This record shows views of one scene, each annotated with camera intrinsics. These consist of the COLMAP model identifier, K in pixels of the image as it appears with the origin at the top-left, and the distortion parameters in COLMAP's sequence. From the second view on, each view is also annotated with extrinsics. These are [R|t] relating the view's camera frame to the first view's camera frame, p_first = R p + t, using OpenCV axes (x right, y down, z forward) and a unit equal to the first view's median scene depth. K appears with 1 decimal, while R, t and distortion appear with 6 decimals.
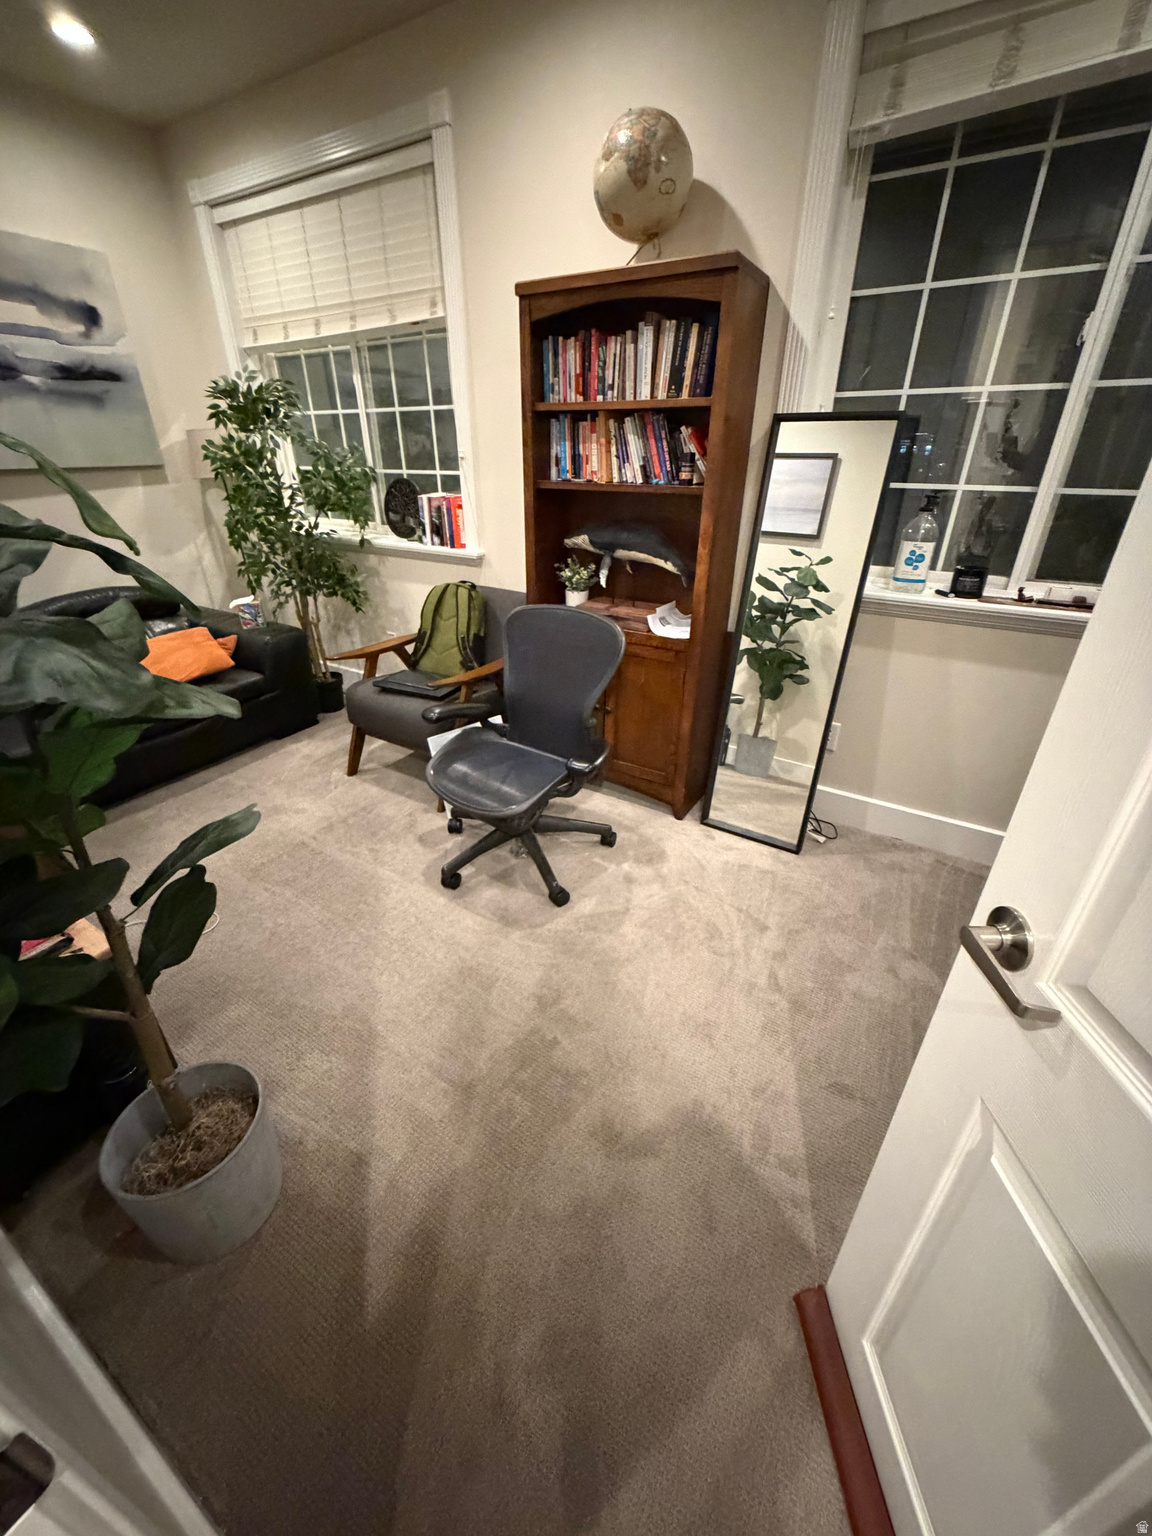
lens RADIAL K [[610.4, 0, 576.0], [0, 610.4, 768.0], [0, 0, 1]] dist [-0.000053, 0.000085]
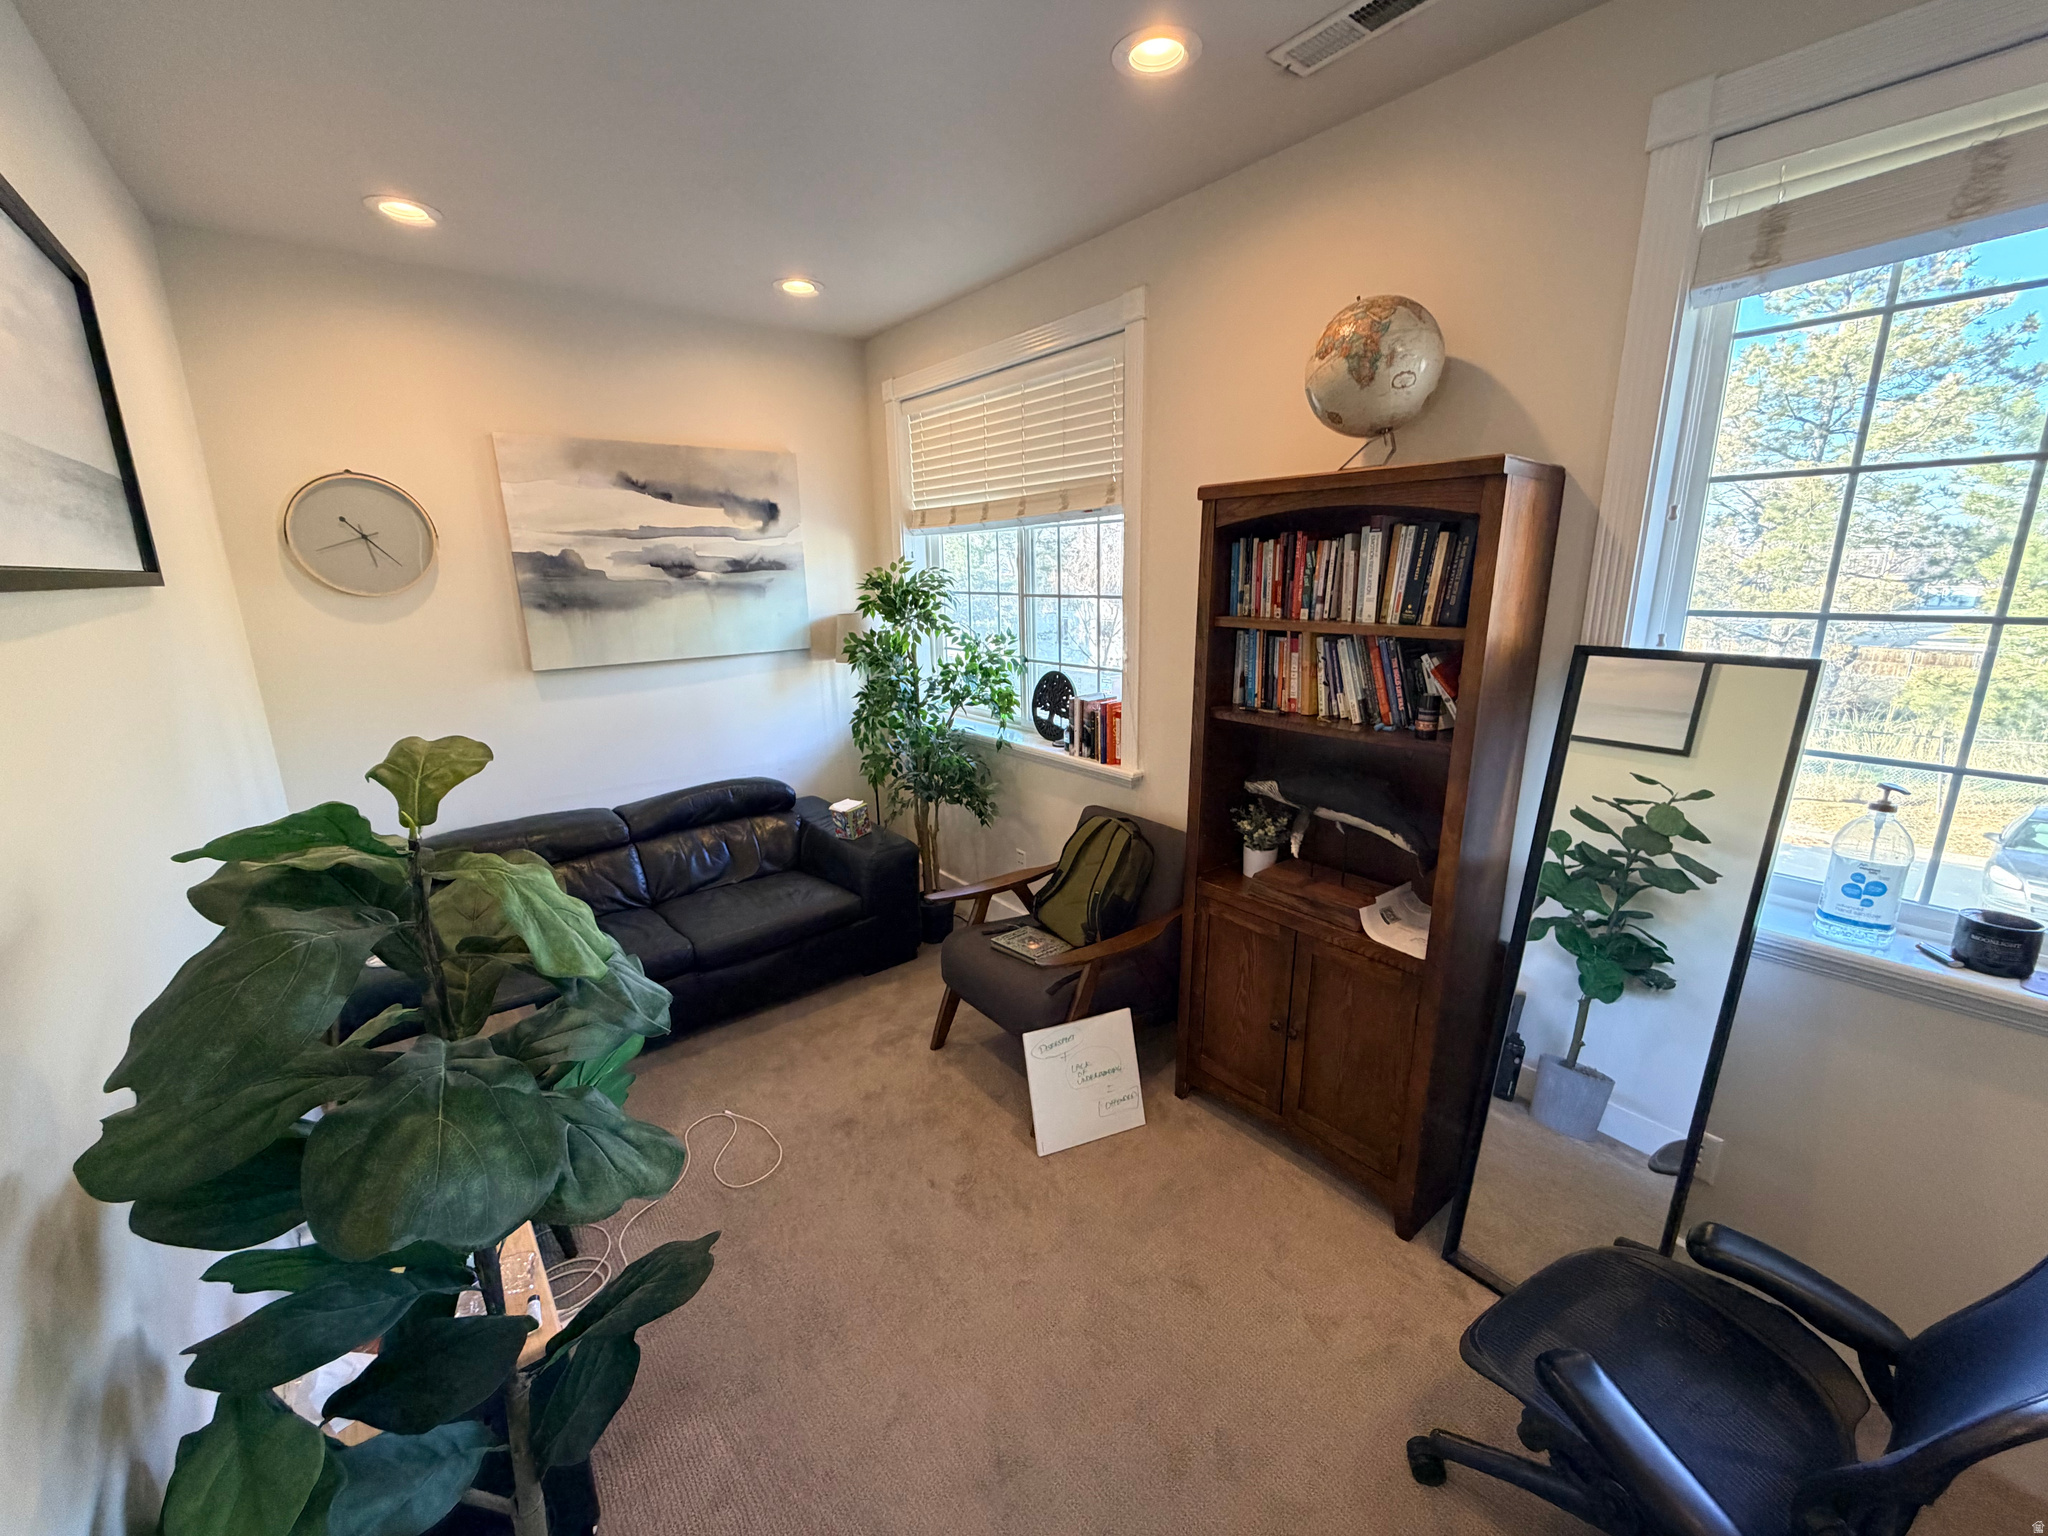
lens RADIAL K [[813.2, 0, 1024.0], [0, 813.2, 768.0], [0, 0, 1]] dist [0.000330, -0.000002]
pose [[0.940854, 0.066066, -0.332309, 0.054780], [-0.140460, 0.968607, -0.205112, -0.160001], [0.308326, 0.239657, 0.920597, 0.030469]]
